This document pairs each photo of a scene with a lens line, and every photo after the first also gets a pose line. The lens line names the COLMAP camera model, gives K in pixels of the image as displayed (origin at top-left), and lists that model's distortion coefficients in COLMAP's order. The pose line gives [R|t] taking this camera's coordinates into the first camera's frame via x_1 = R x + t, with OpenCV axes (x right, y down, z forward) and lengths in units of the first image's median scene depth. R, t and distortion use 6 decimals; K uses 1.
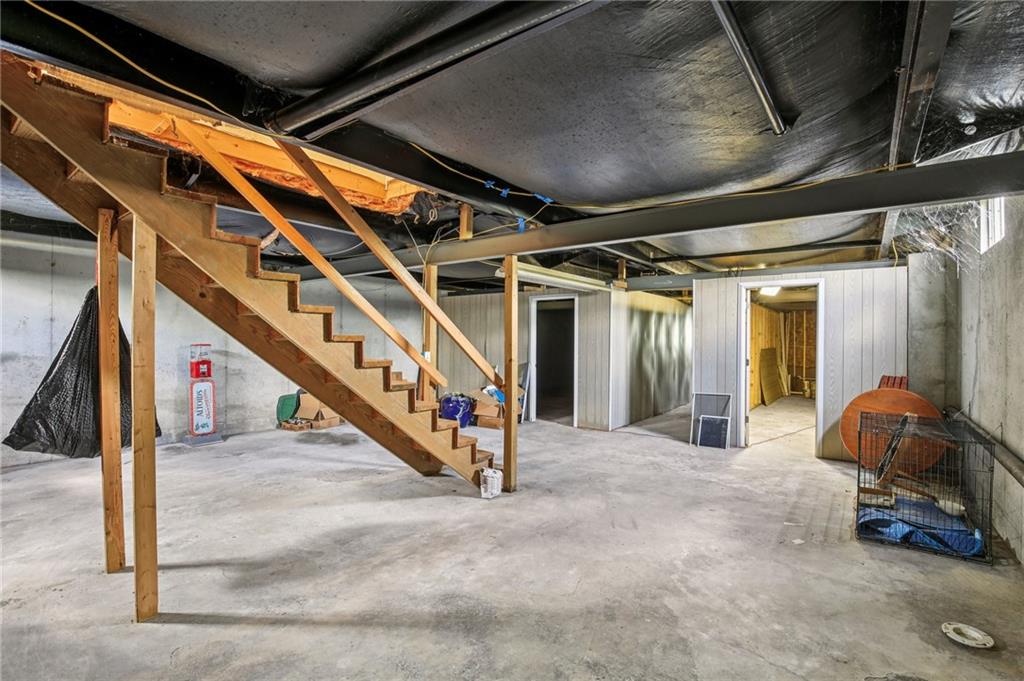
lens RADIAL K [[476.9, 0, 509.1], [0, 476.9, 338.5], [0, 0, 1]] dist [-0.034157, 0.001025]
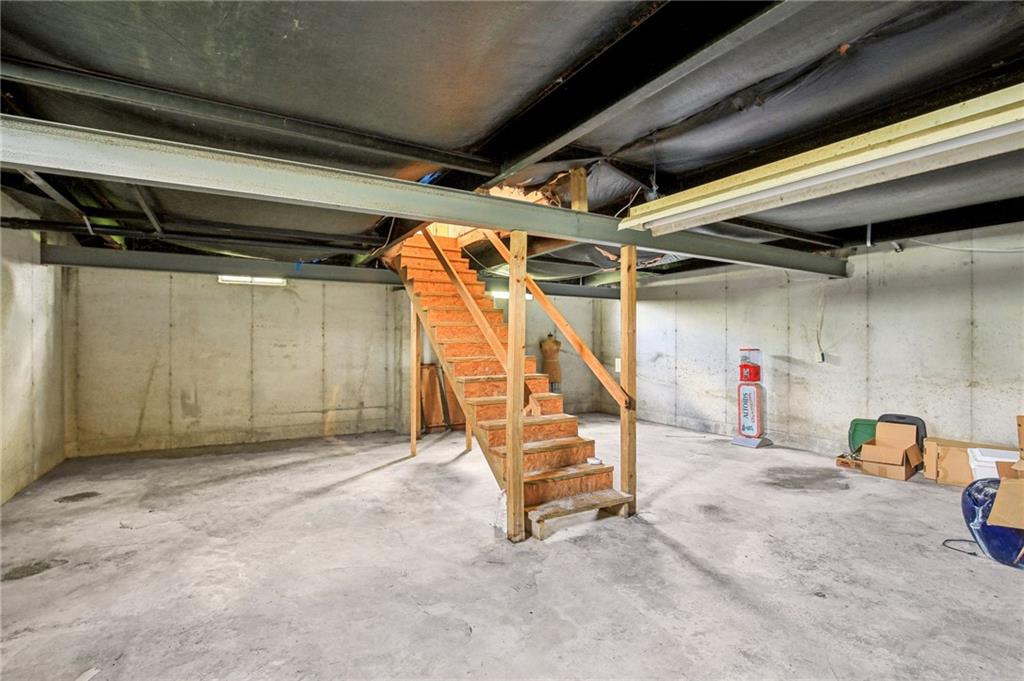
lens RADIAL K [[476.9, 0, 509.1], [0, 476.9, 338.5], [0, 0, 1]] dist [-0.034157, 0.001025]
pose [[-0.383393, -0.013313, -0.923489, 0.956484], [-0.005023, 0.999911, -0.012329, 0.009526], [0.923572, -0.000088, -0.383426, 1.720724]]
